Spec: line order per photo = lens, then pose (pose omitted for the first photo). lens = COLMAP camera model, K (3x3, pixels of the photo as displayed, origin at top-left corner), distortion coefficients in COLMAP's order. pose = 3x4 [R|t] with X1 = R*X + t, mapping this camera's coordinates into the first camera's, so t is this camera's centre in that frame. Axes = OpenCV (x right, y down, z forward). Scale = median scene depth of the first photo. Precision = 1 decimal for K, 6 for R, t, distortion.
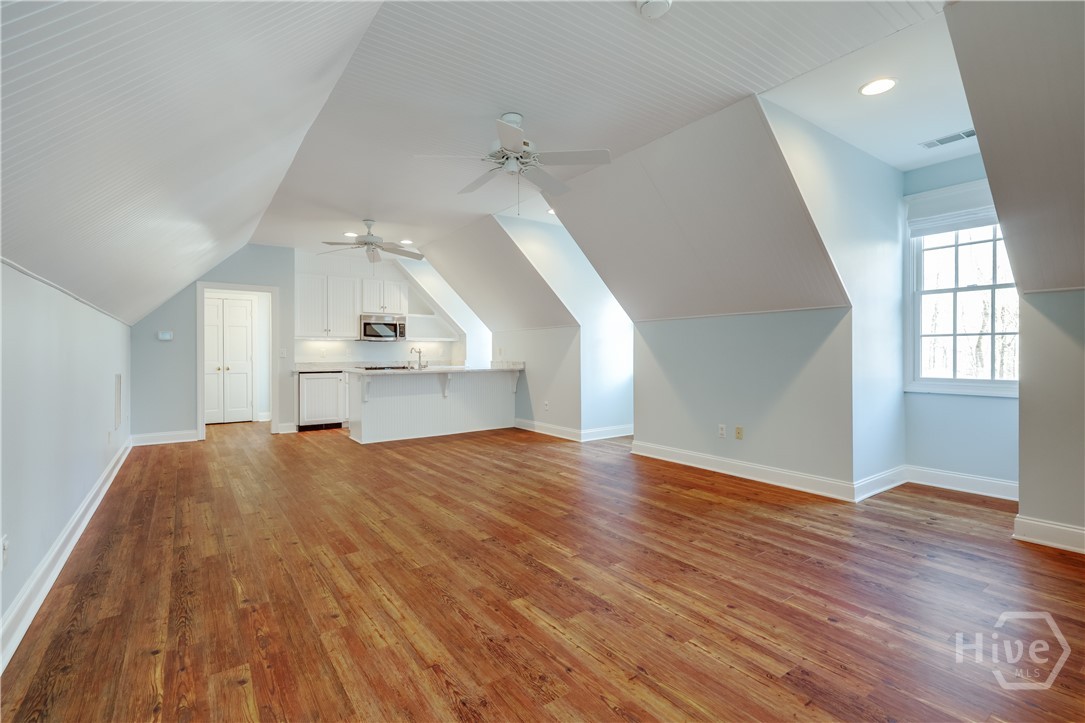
lens RADIAL K [[524.4, 0, 540.6], [0, 524.4, 364.4], [0, 0, 1]] dist [-0.003489, 0.000273]
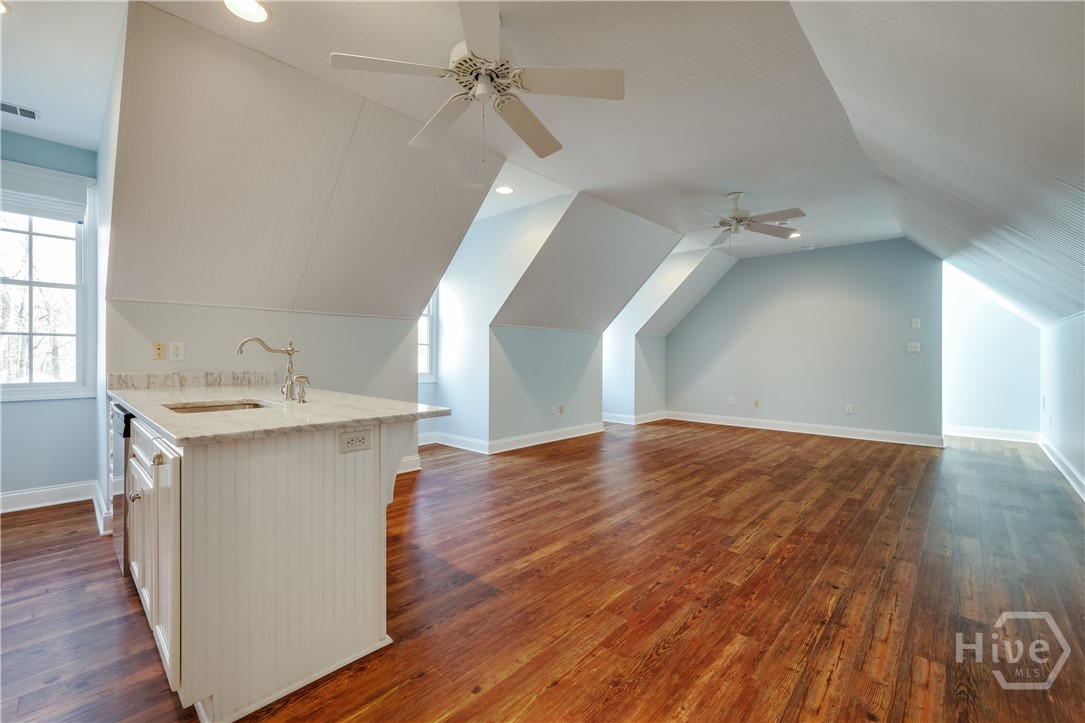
lens RADIAL K [[473.0, 0, 550.2], [0, 473.0, 358.1], [0, 0, 1]] dist [0.018415, -0.002426]
pose [[-0.258416, -0.004898, 0.966021, -1.092728], [0.018531, 0.999778, 0.010026, -0.033839], [-0.965856, 0.020492, -0.258268, 1.670878]]
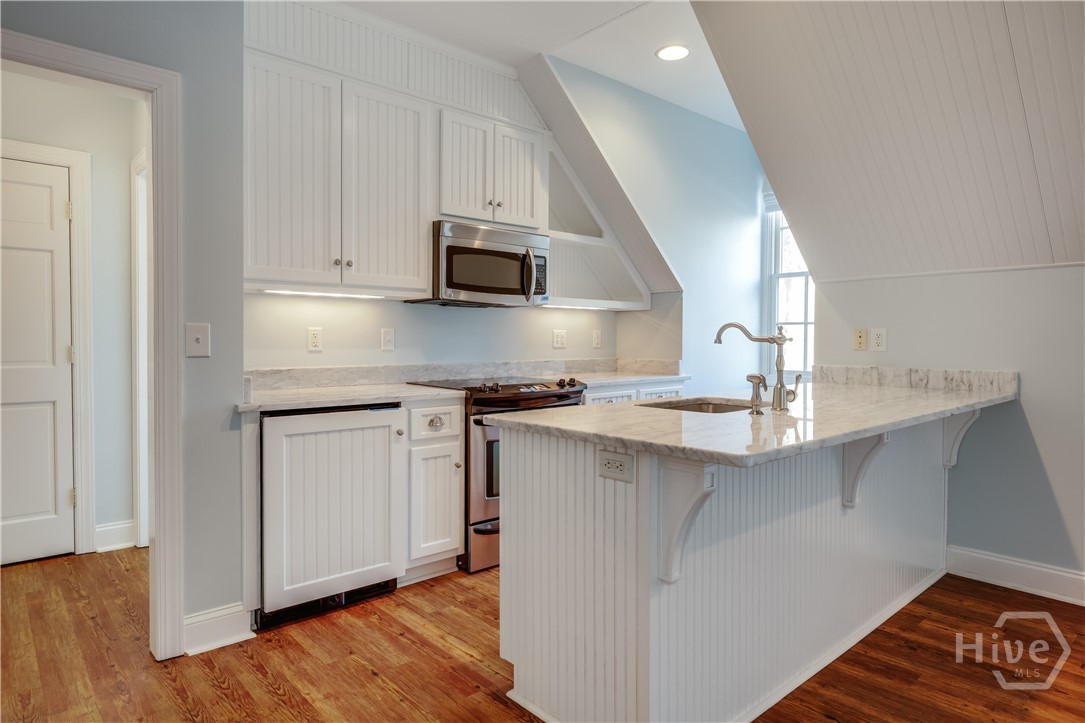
lens RADIAL K [[653.1, 0, 541.0], [0, 653.1, 359.0], [0, 0, 1]] dist [-0.004410, -0.000367]
pose [[0.992446, 0.000989, 0.122675, -0.719636], [-0.001886, 0.999972, 0.007192, -0.029300], [-0.122665, -0.007369, 0.992421, 1.308185]]
